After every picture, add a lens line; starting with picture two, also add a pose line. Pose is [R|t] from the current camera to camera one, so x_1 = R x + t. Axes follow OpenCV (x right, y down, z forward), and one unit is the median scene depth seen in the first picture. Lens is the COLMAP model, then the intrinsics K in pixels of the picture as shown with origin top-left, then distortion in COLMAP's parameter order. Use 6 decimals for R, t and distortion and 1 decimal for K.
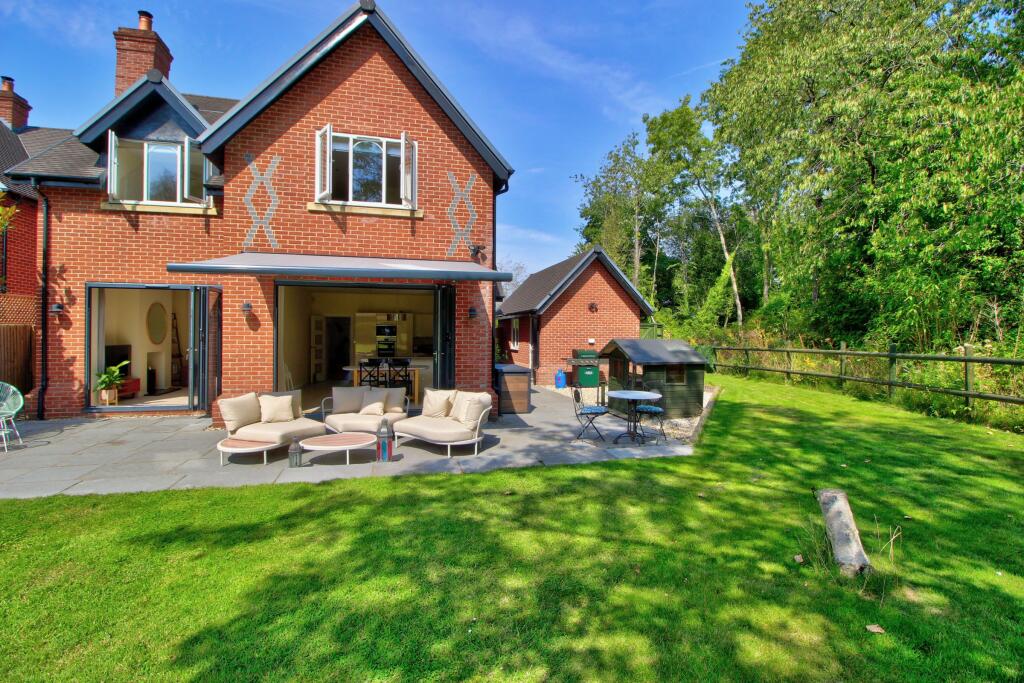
lens RADIAL K [[478.7, 0, 514.0], [0, 478.7, 340.7], [0, 0, 1]] dist [-0.008589, -0.005582]
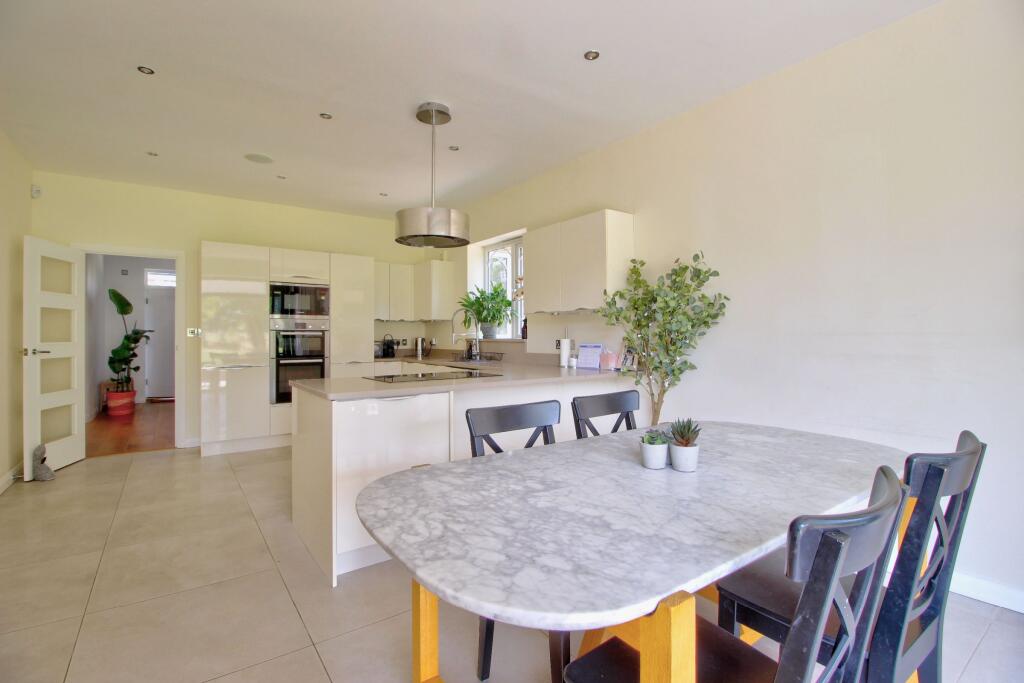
lens RADIAL K [[478.7, 0, 509.7], [0, 478.7, 333.2], [0, 0, 1]] dist [-0.008589, -0.005582]
pose [[0.923123, -0.003651, 0.384488, -0.240690], [0.004444, 0.999989, -0.001172, 0.004176], [-0.384479, 0.002791, 0.923129, 0.571605]]
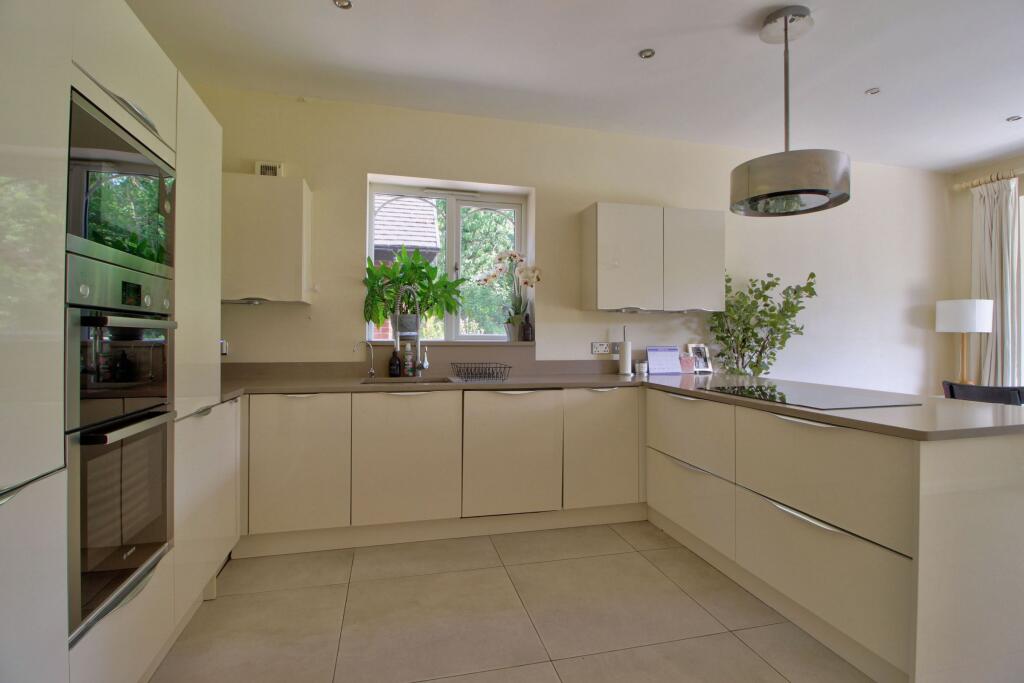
lens RADIAL K [[478.7, 0, 510.1], [0, 478.7, 335.2], [0, 0, 1]] dist [-0.008589, -0.005582]
pose [[-0.016750, 0.000727, 0.999859, -0.334341], [-0.003487, 0.999994, -0.000786, 0.005355], [-0.999854, -0.003500, -0.016747, 0.862672]]
